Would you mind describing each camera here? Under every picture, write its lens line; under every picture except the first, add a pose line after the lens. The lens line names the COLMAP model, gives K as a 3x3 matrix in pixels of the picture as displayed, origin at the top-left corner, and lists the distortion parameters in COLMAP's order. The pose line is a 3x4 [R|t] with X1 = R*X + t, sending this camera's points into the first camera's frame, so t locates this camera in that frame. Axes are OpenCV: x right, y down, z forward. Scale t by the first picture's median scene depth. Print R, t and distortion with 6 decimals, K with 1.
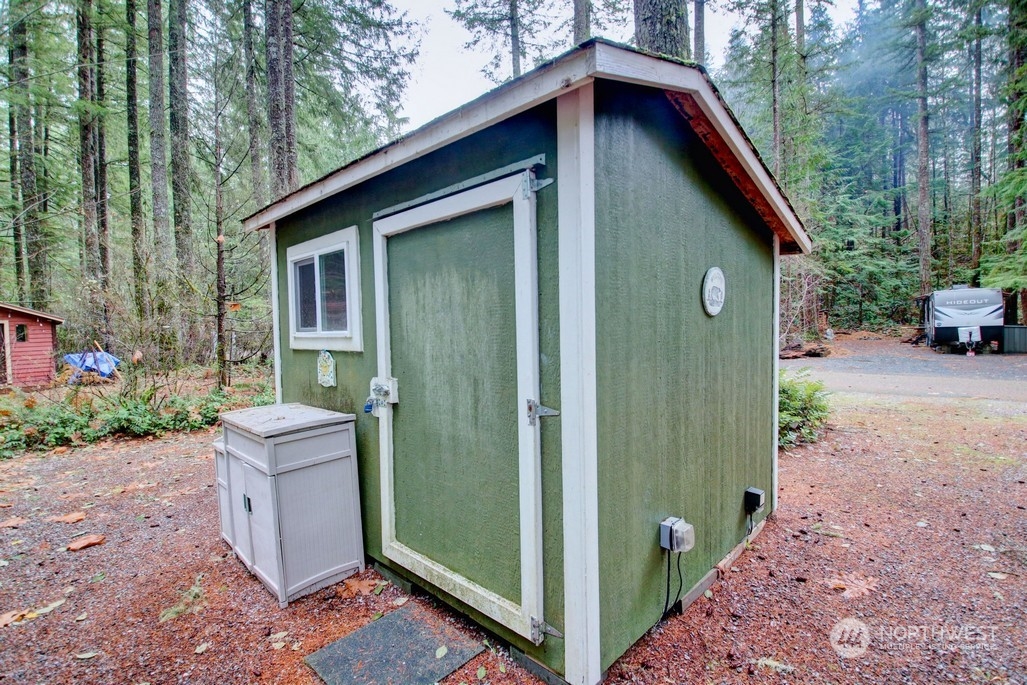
lens RADIAL K [[477.7, 0, 512.7], [0, 477.7, 344.8], [0, 0, 1]] dist [0.013709, -0.024402]
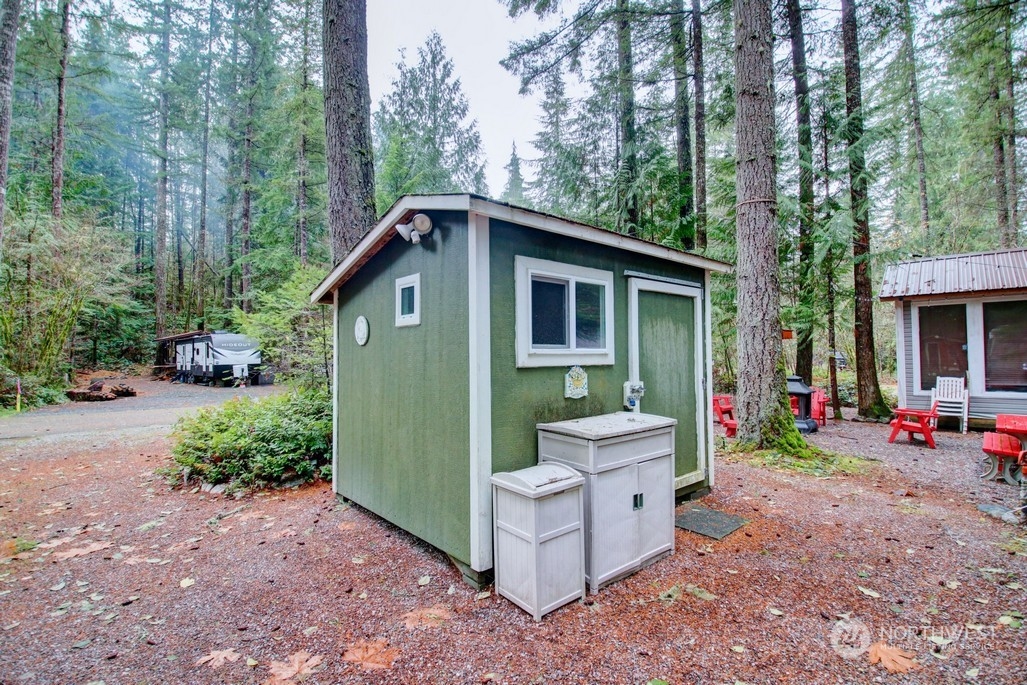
lens RADIAL K [[477.7, 0, 513.5], [0, 477.7, 345.3], [0, 0, 1]] dist [0.013709, -0.024402]
pose [[0.089579, 0.043277, 0.995039, -1.674203], [0.042524, 0.997978, -0.047233, 0.011107], [-0.995072, 0.046545, 0.087557, 1.157740]]
